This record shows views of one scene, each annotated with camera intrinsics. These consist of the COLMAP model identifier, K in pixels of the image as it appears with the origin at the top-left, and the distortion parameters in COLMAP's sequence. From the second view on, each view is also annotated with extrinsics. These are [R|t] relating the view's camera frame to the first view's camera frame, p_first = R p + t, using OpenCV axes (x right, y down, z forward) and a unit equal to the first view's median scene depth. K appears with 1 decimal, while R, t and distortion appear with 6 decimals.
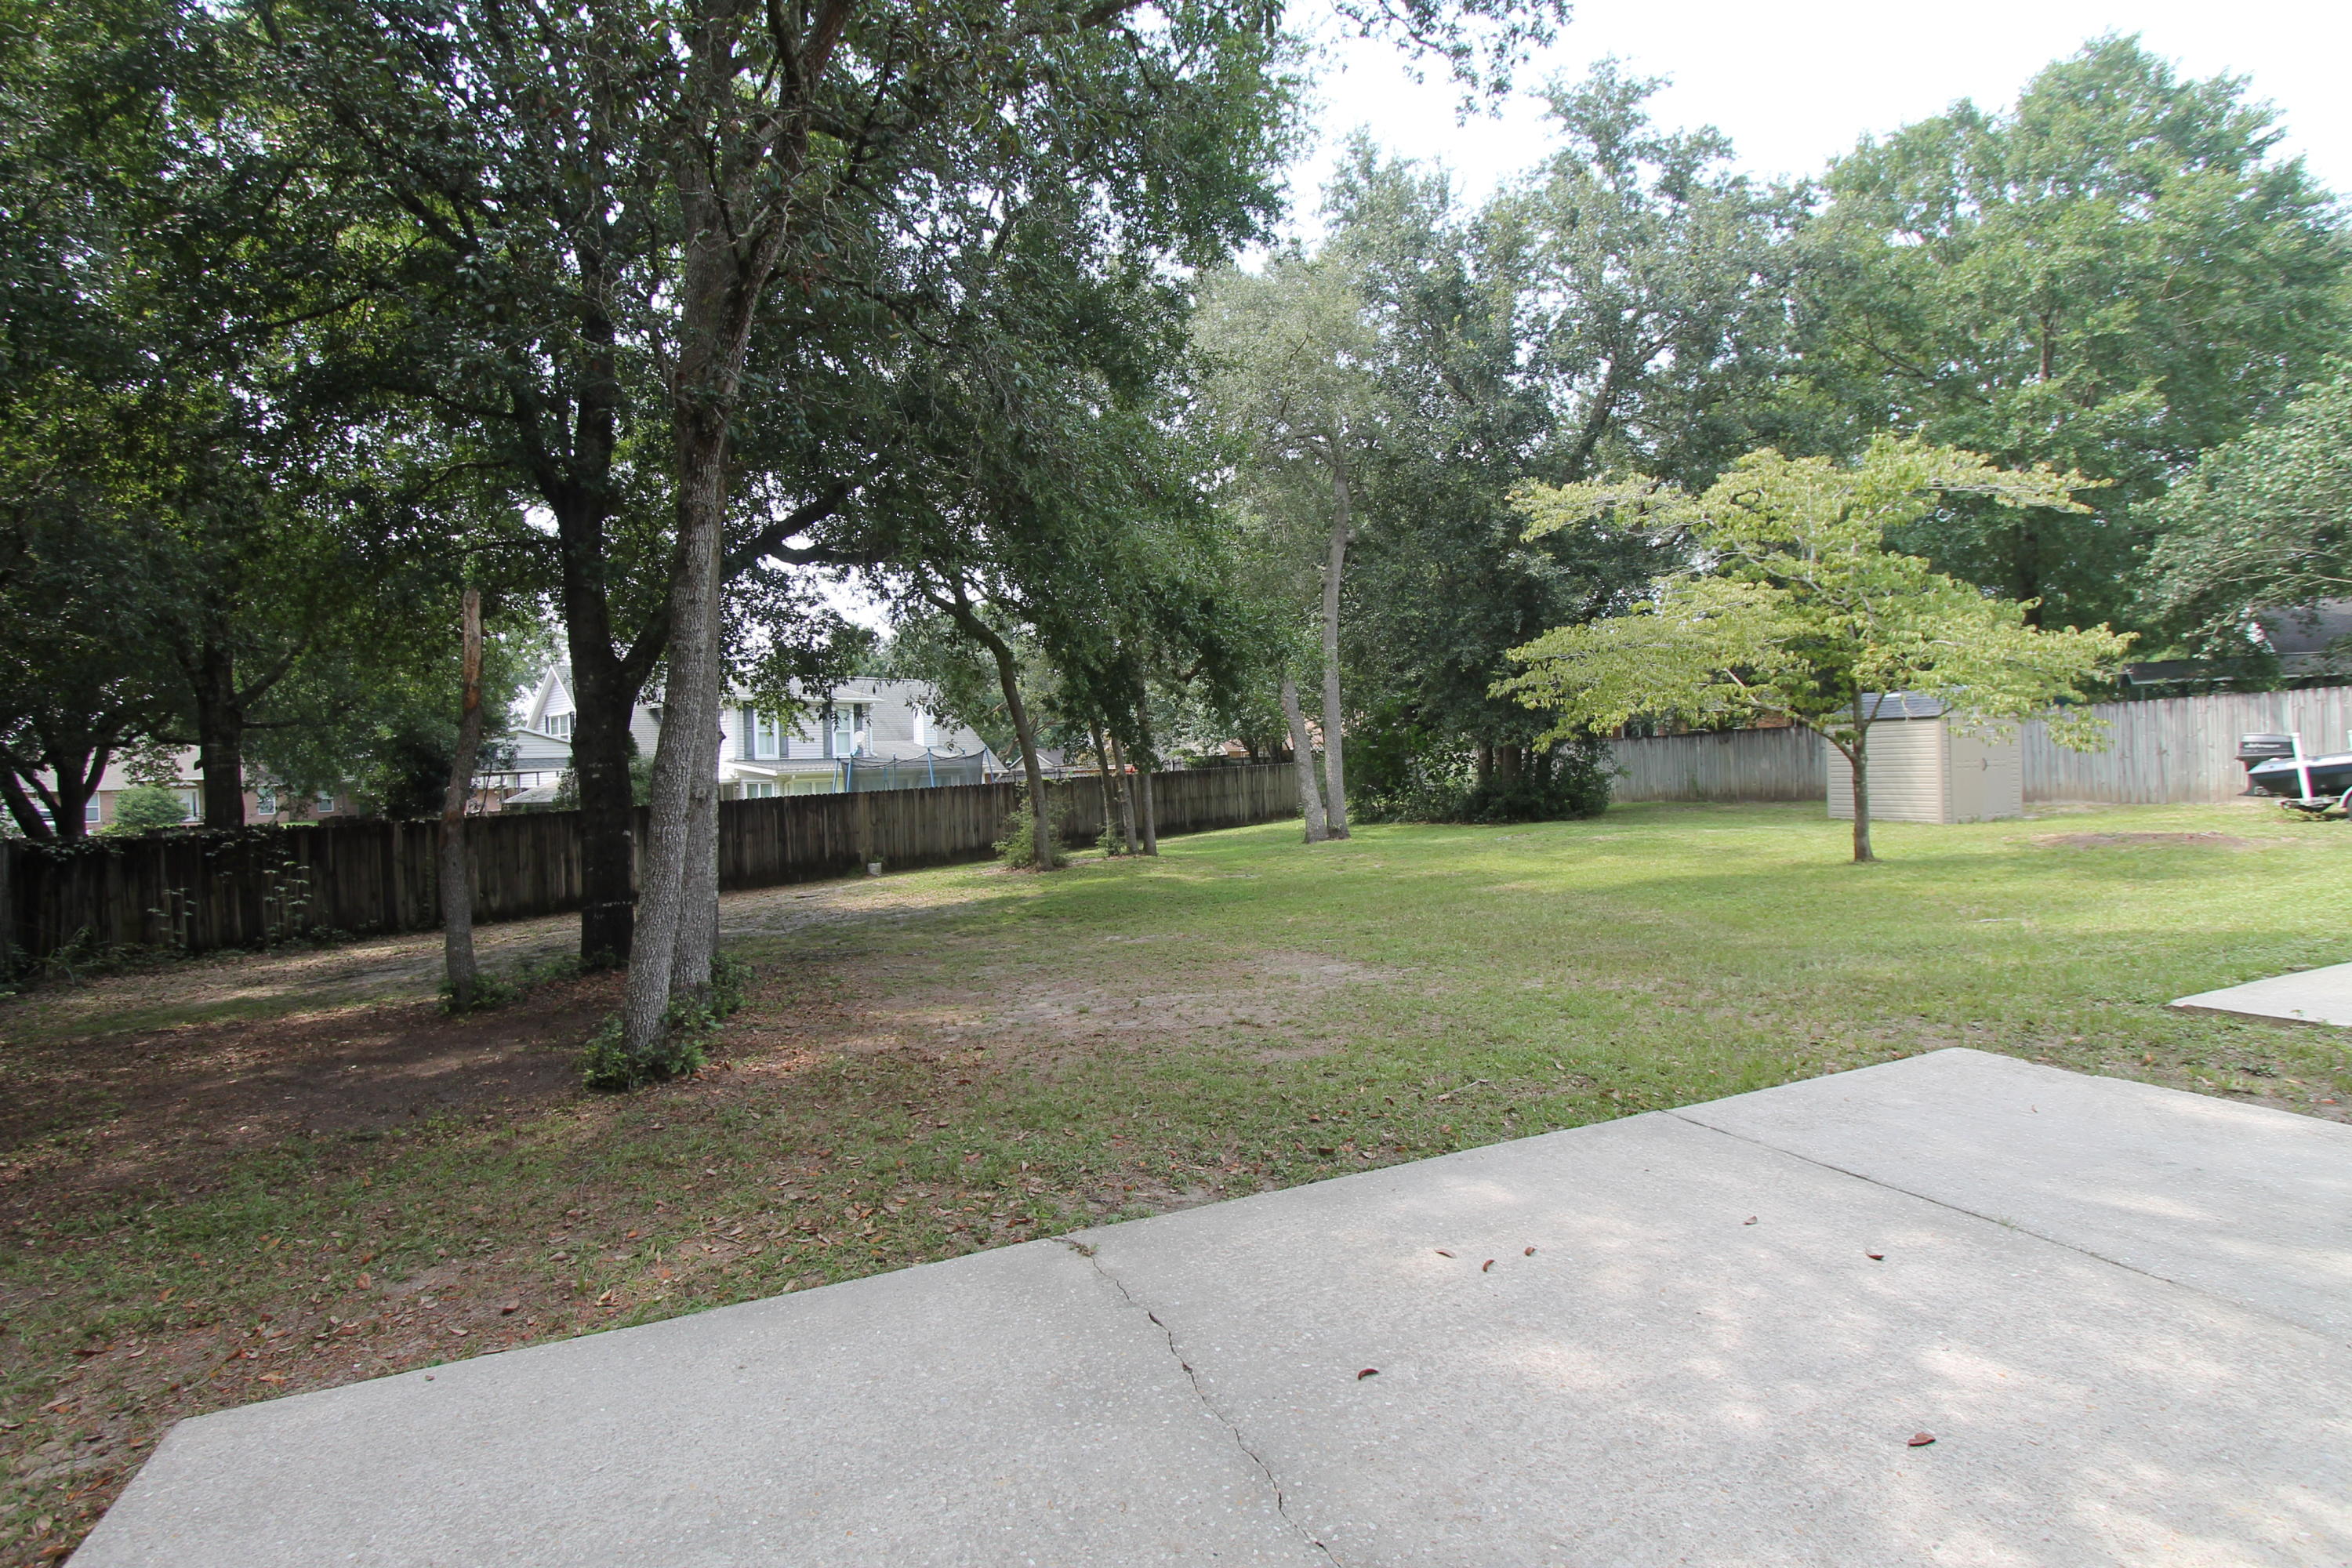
lens RADIAL K [[1107.0, 0, 1158.6], [0, 1107.0, 768.3], [0, 0, 1]] dist [-0.019505, 0.000596]
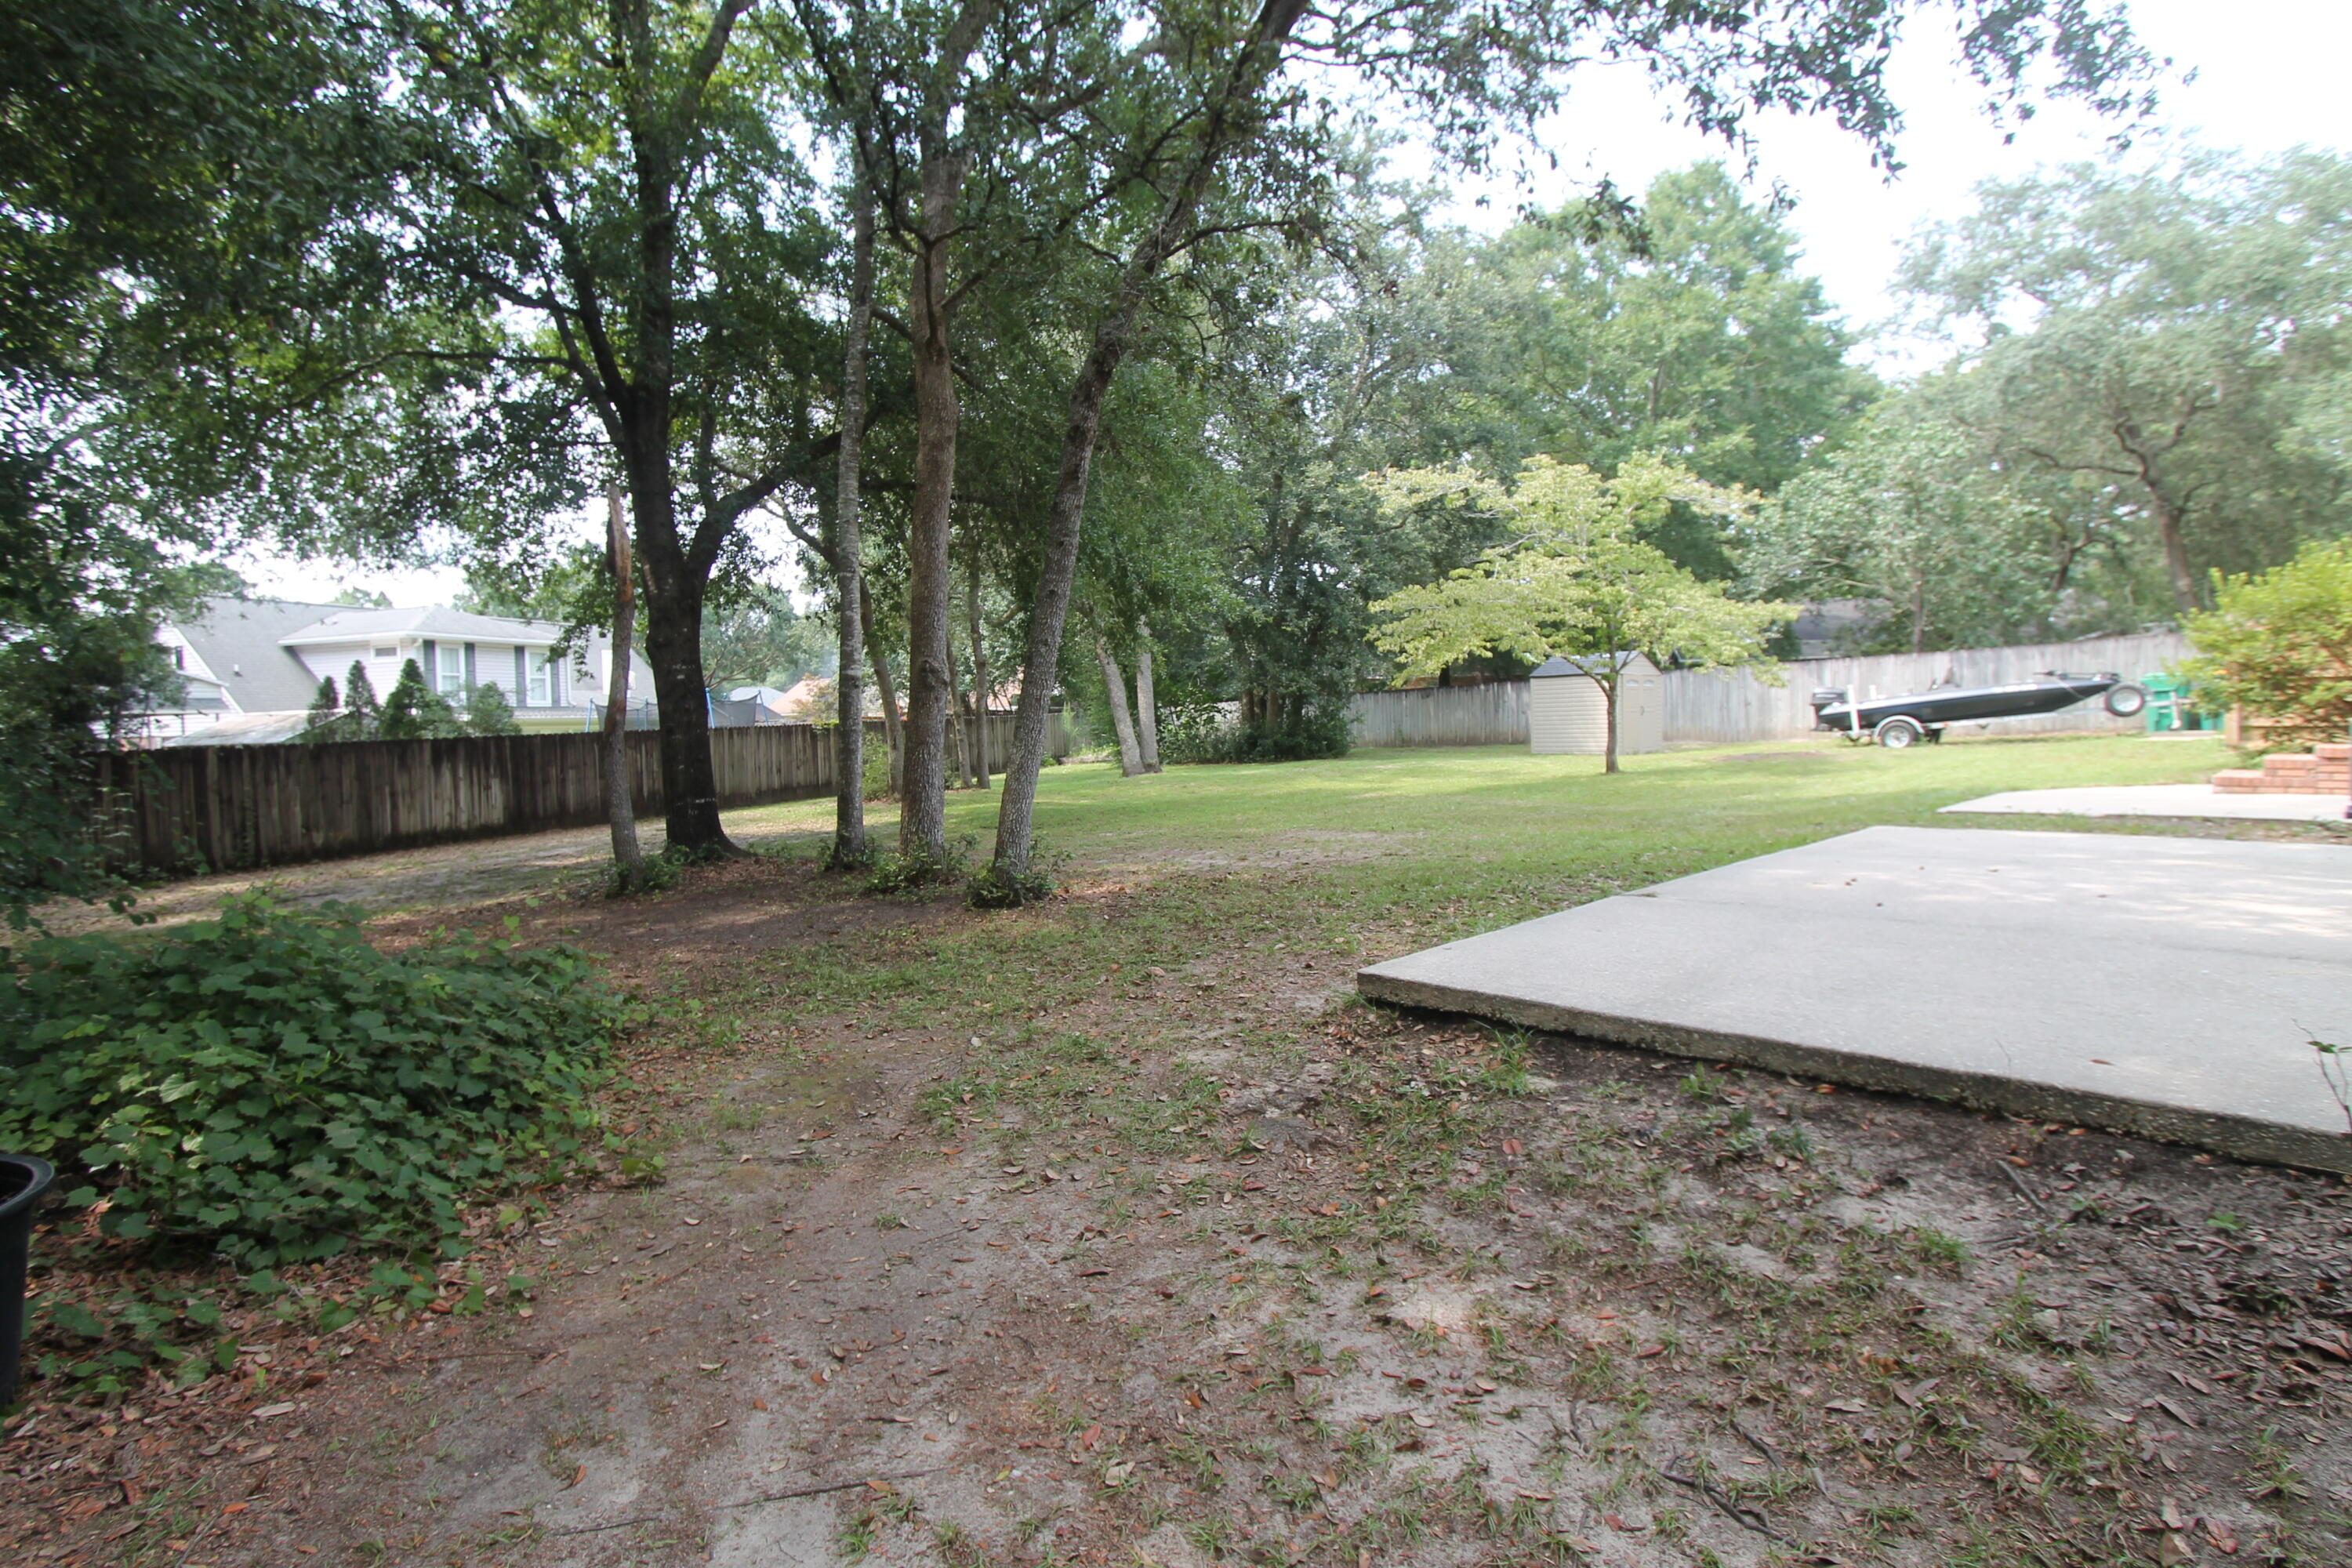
lens RADIAL K [[1107.0, 0, 1158.6], [0, 1107.0, 768.3], [0, 0, 1]] dist [-0.019505, 0.000596]
pose [[0.943495, -0.003234, 0.331371, -0.249561], [-0.006063, 0.999617, 0.027018, 0.035816], [-0.331332, -0.027501, 0.943113, -0.063003]]
